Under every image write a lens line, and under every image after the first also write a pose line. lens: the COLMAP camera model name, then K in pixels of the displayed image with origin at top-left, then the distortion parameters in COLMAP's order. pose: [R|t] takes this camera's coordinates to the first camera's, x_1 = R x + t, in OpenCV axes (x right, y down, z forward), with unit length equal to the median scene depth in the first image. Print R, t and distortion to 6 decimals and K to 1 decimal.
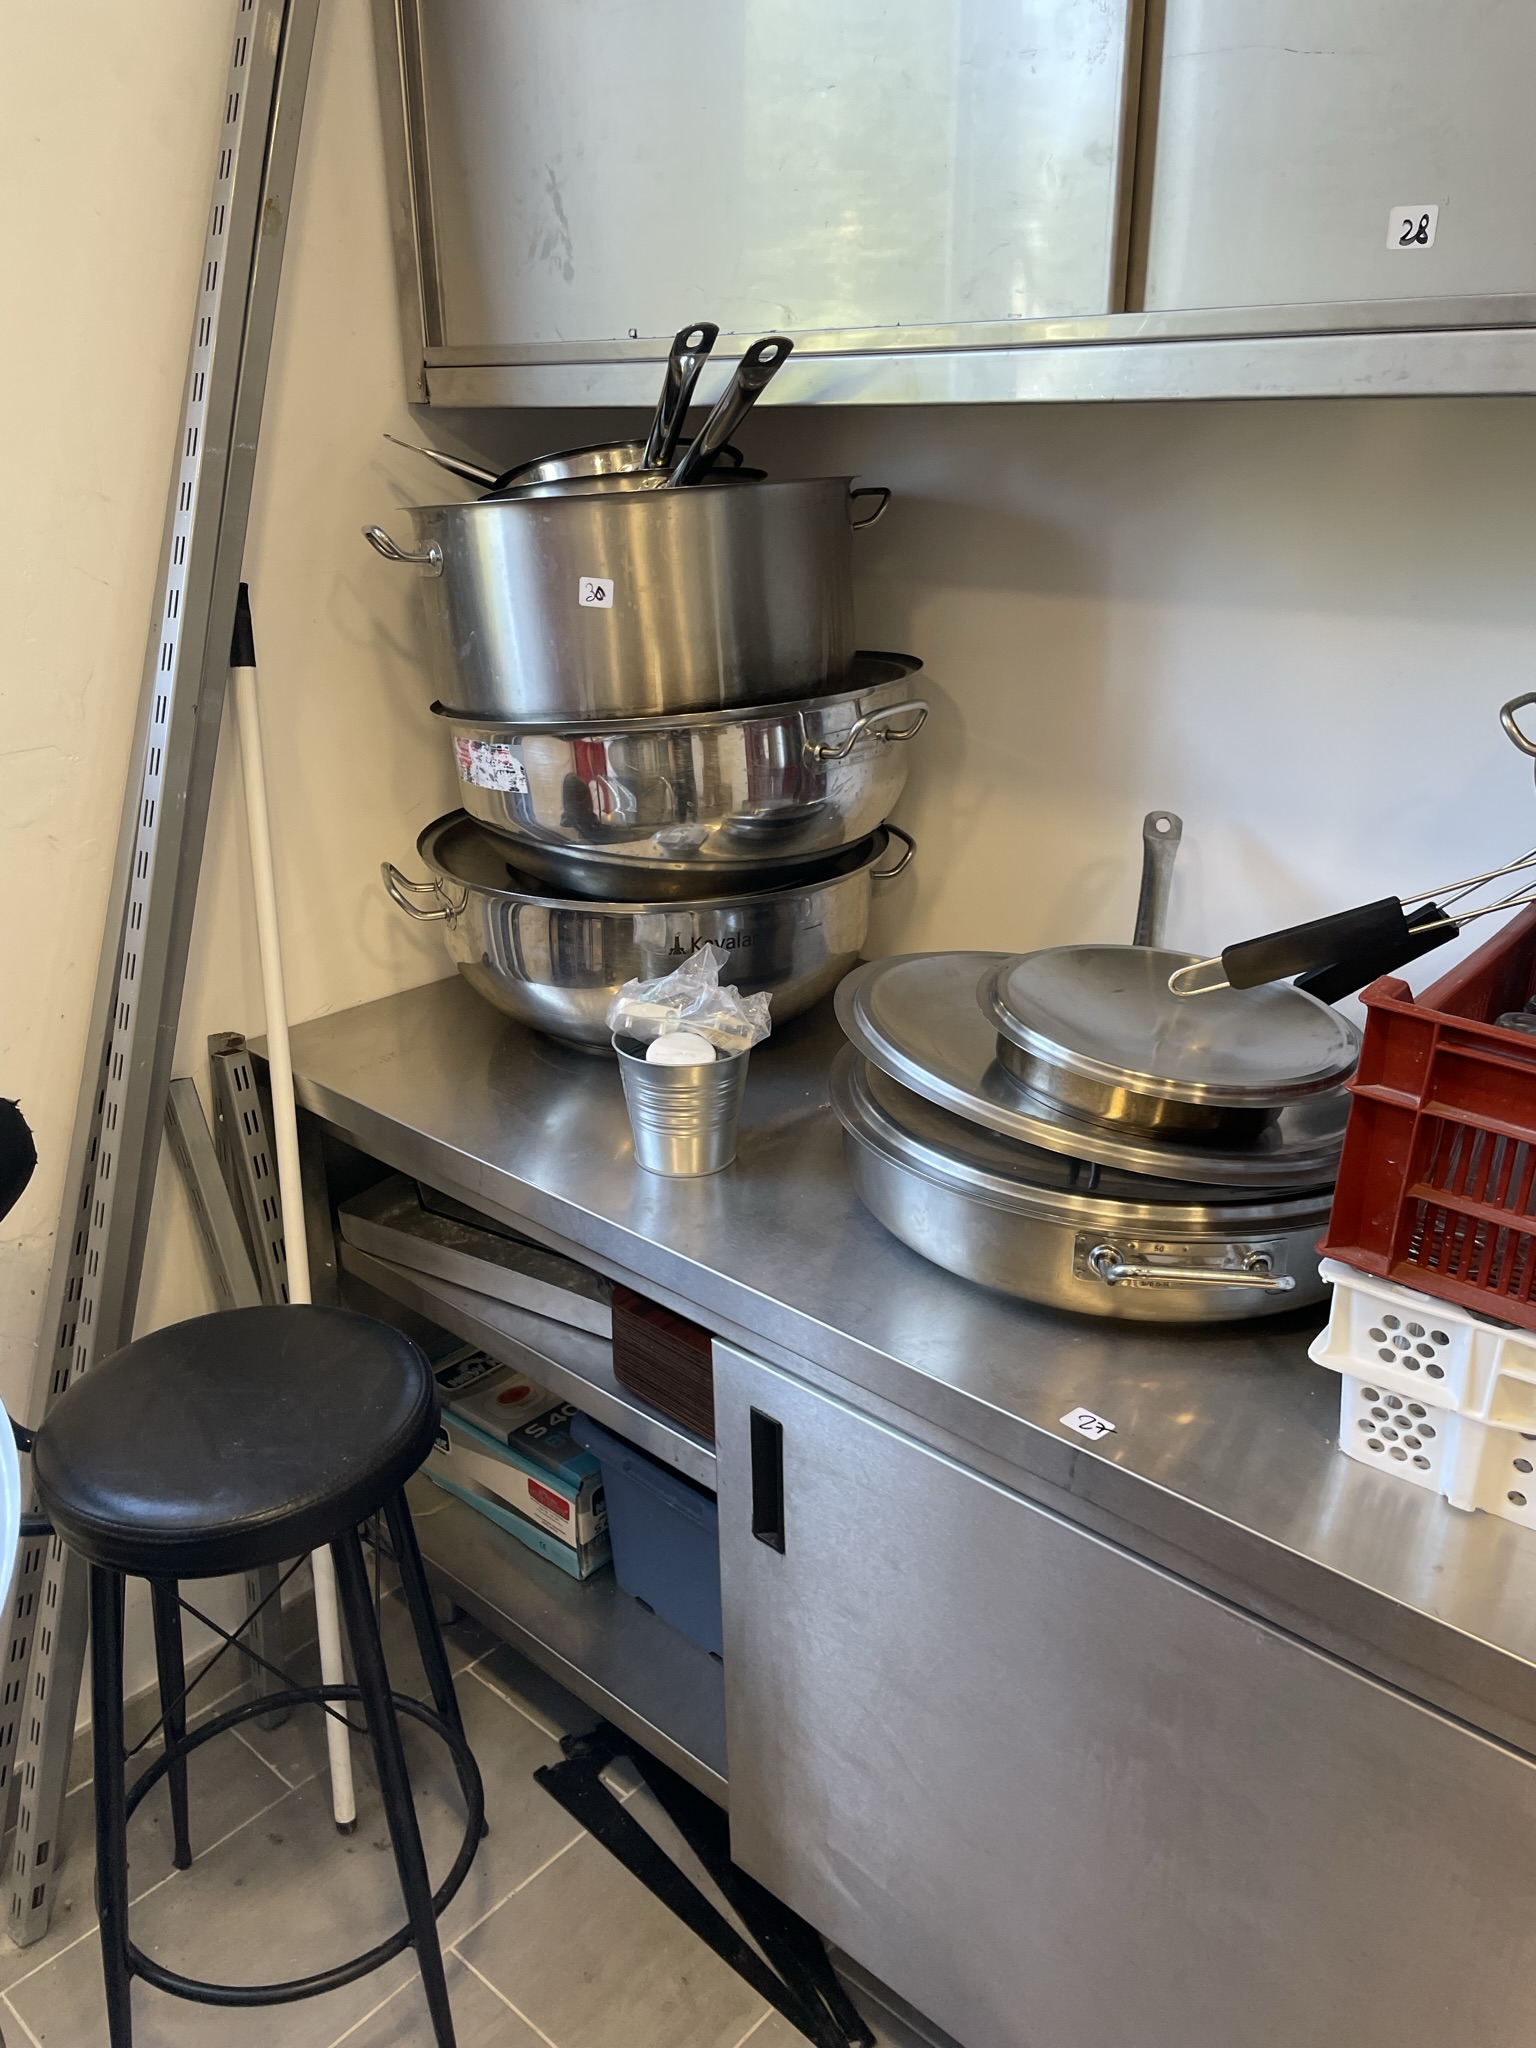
lens RADIAL K [[1543.6, 0, 769.2], [0, 1543.6, 1032.8], [0, 0, 1]] dist [0.036665, -0.048356]
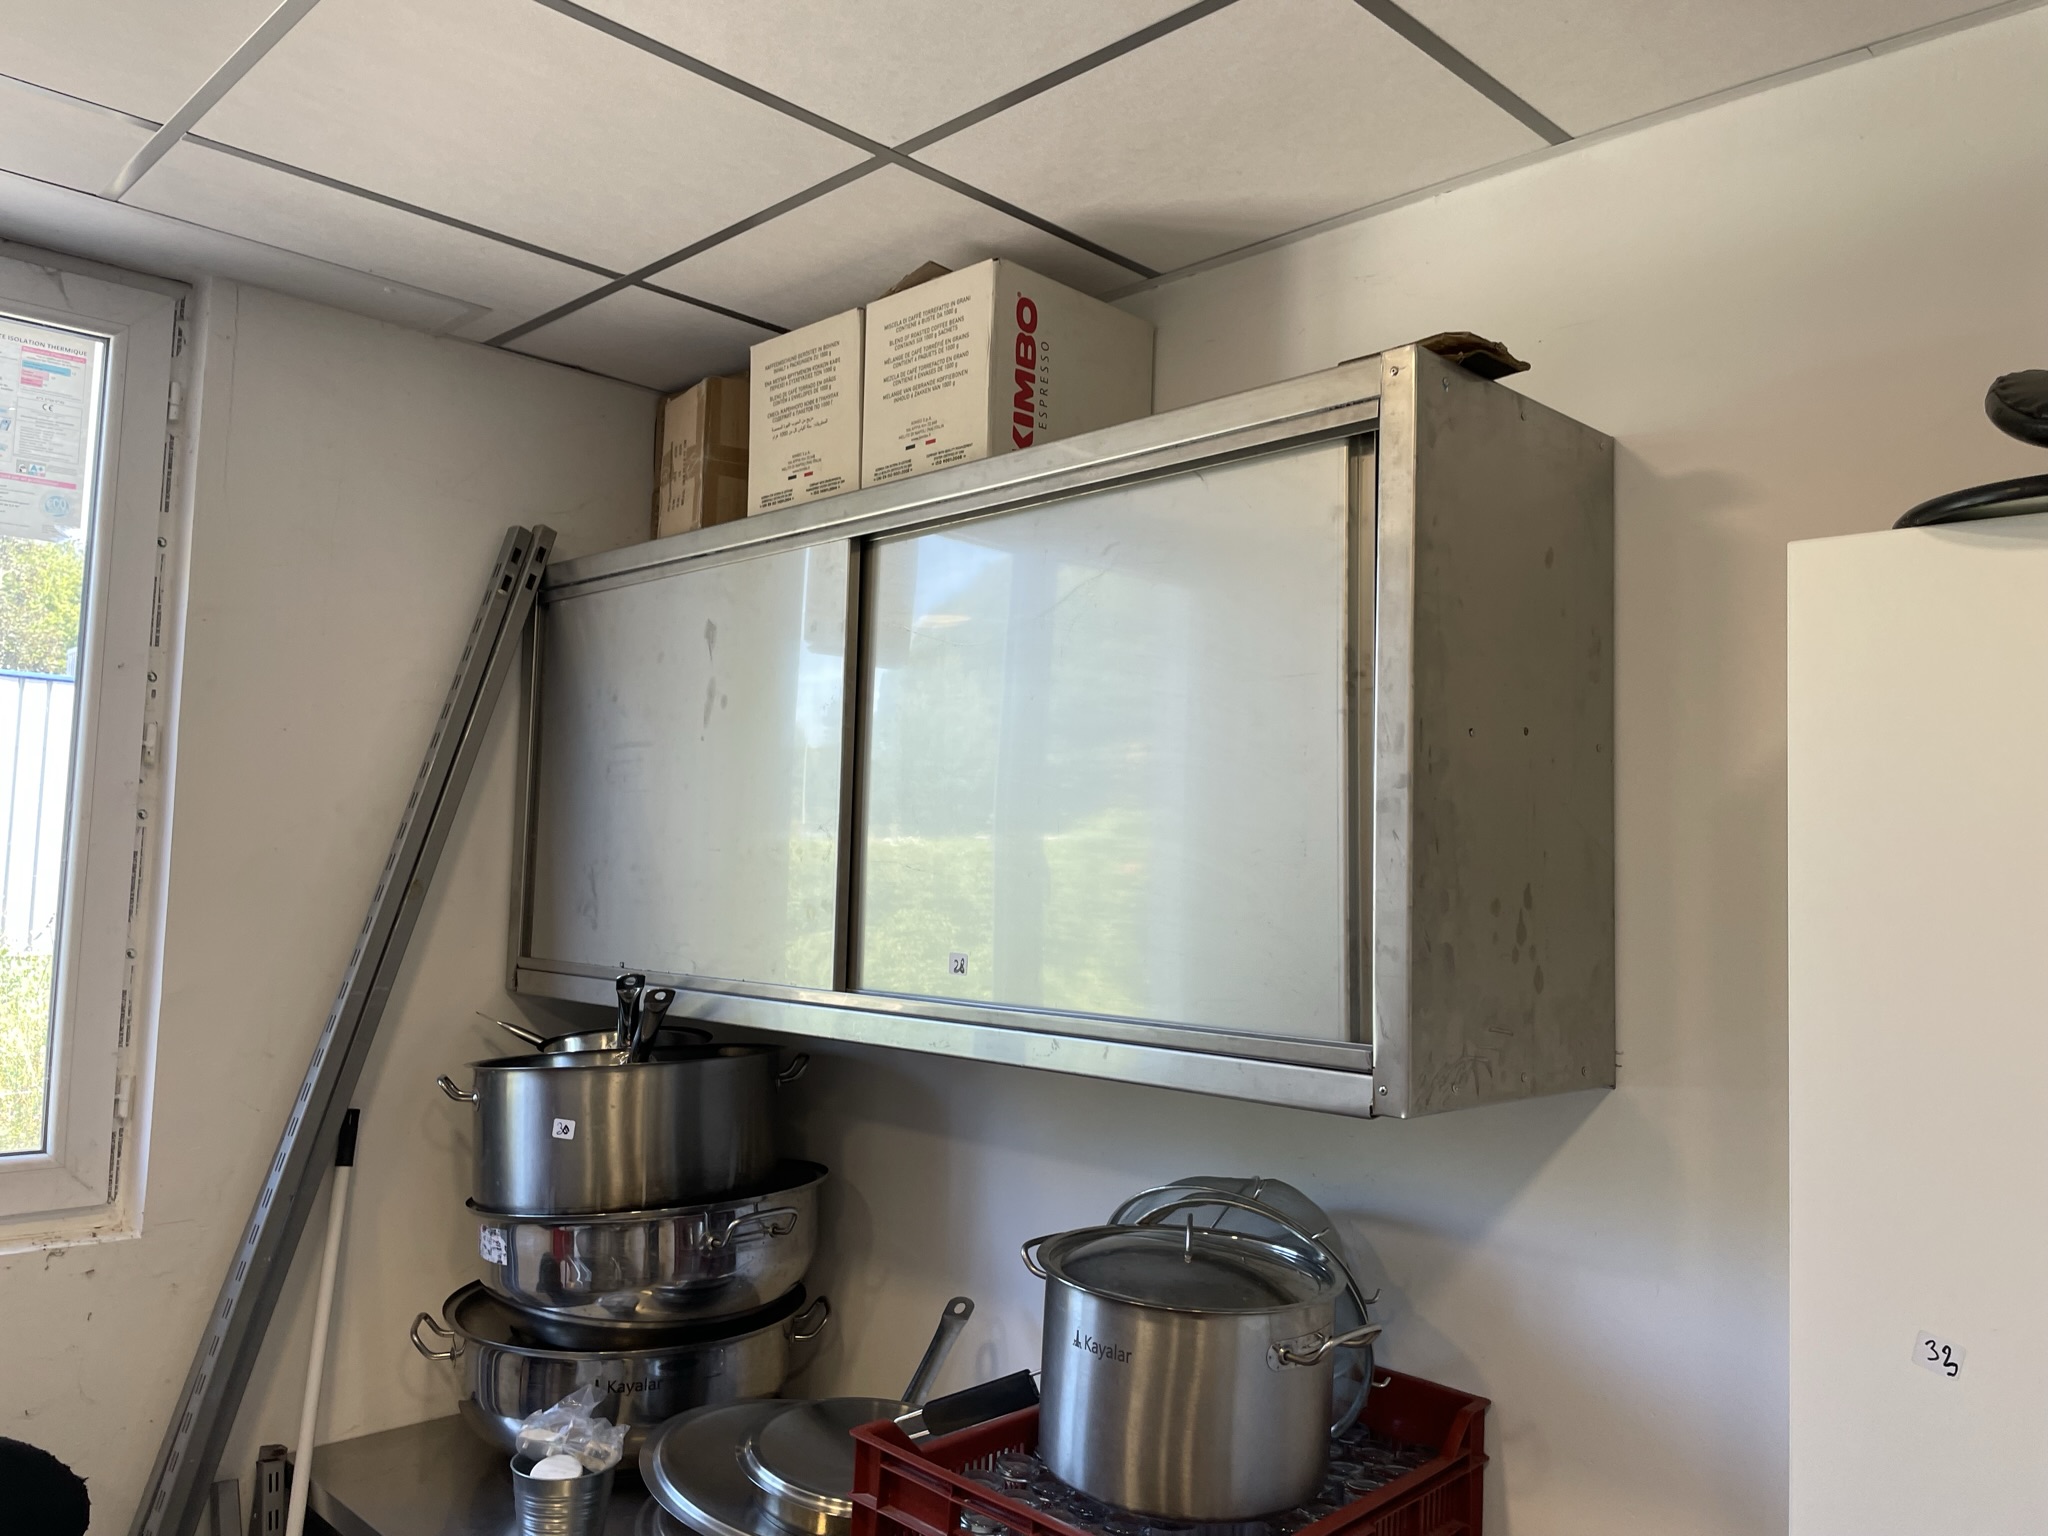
lens RADIAL K [[1543.6, 0, 1043.4], [0, 1543.6, 754.9], [0, 0, 1]] dist [0.036665, -0.048356]
pose [[0.998141, 0.021496, -0.057024, 0.393187], [-0.044472, 0.896694, -0.440411, 0.028757], [0.041666, 0.442128, 0.895984, -0.449195]]
